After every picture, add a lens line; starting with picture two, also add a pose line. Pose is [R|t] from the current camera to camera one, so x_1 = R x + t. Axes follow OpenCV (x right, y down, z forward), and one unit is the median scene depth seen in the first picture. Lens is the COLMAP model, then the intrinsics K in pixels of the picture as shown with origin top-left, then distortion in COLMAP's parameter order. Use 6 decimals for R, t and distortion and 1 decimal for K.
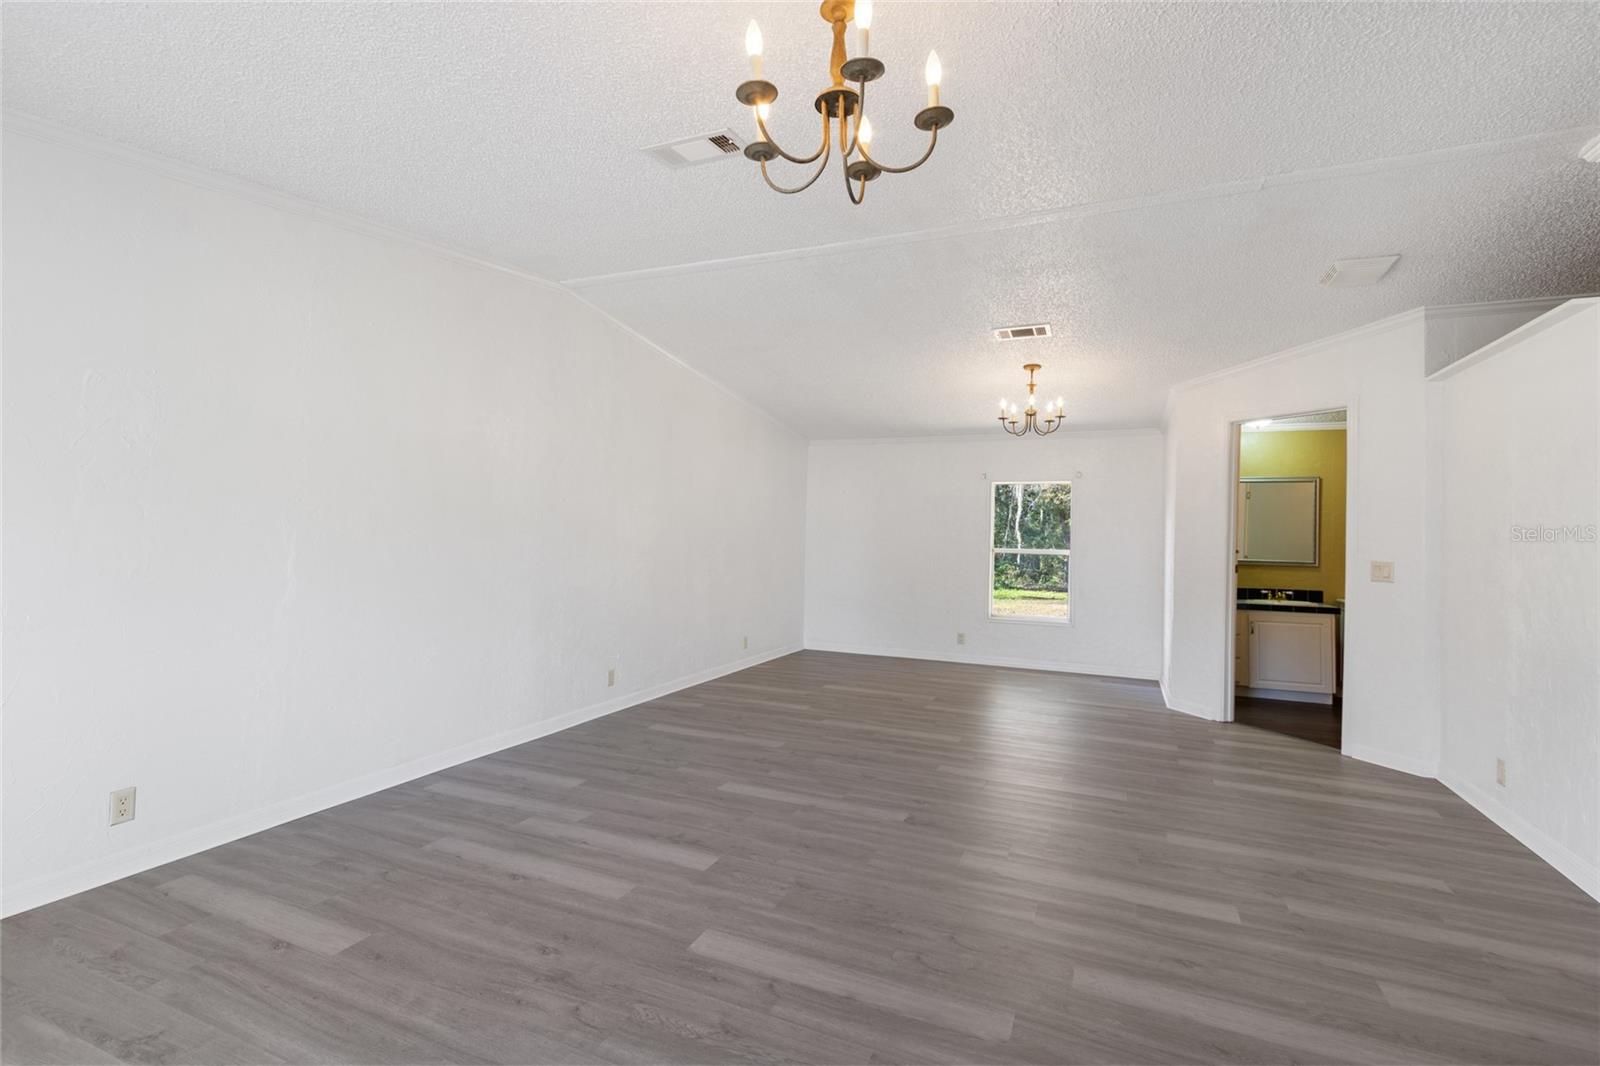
lens RADIAL K [[750.1, 0, 804.7], [0, 750.1, 517.8], [0, 0, 1]] dist [0.003000, -0.000541]
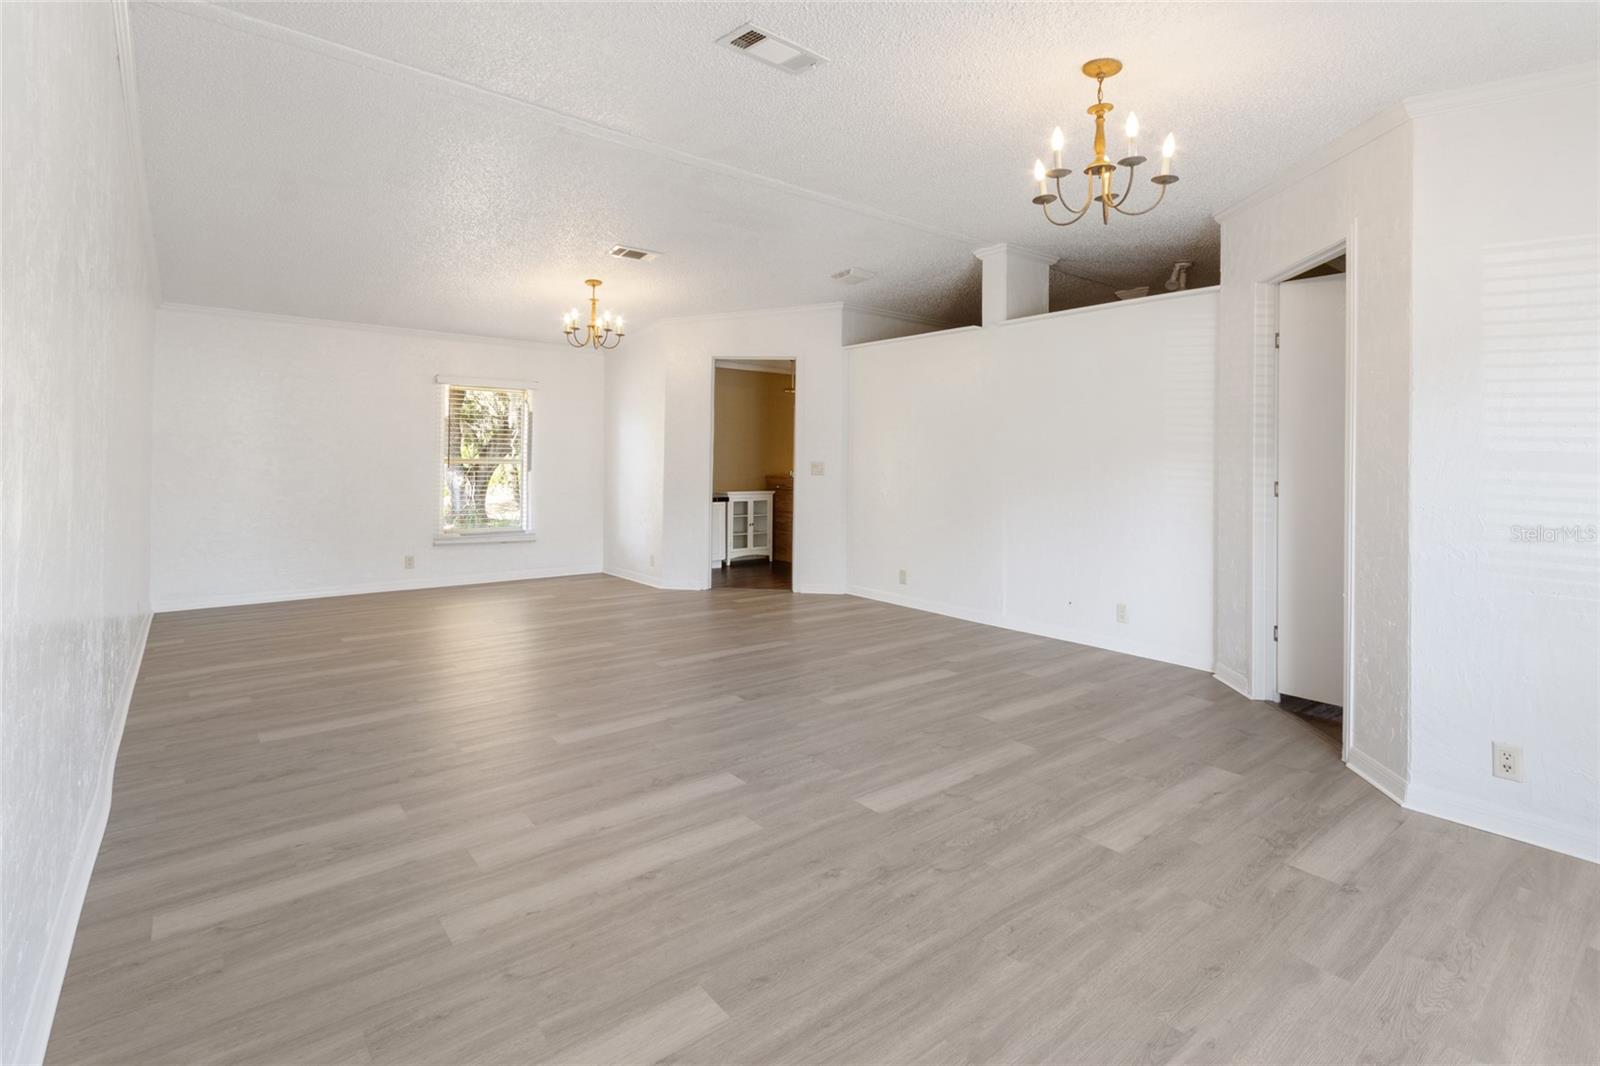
lens RADIAL K [[776.0, 0, 800.5], [0, 776.0, 446.9], [0, 0, 1]] dist [0.002970, 0.000257]
pose [[0.446802, -0.002651, 0.894629, -1.146508], [-0.021265, 0.999682, 0.013583, 0.011850], [-0.894380, -0.025093, 0.446604, 0.550326]]
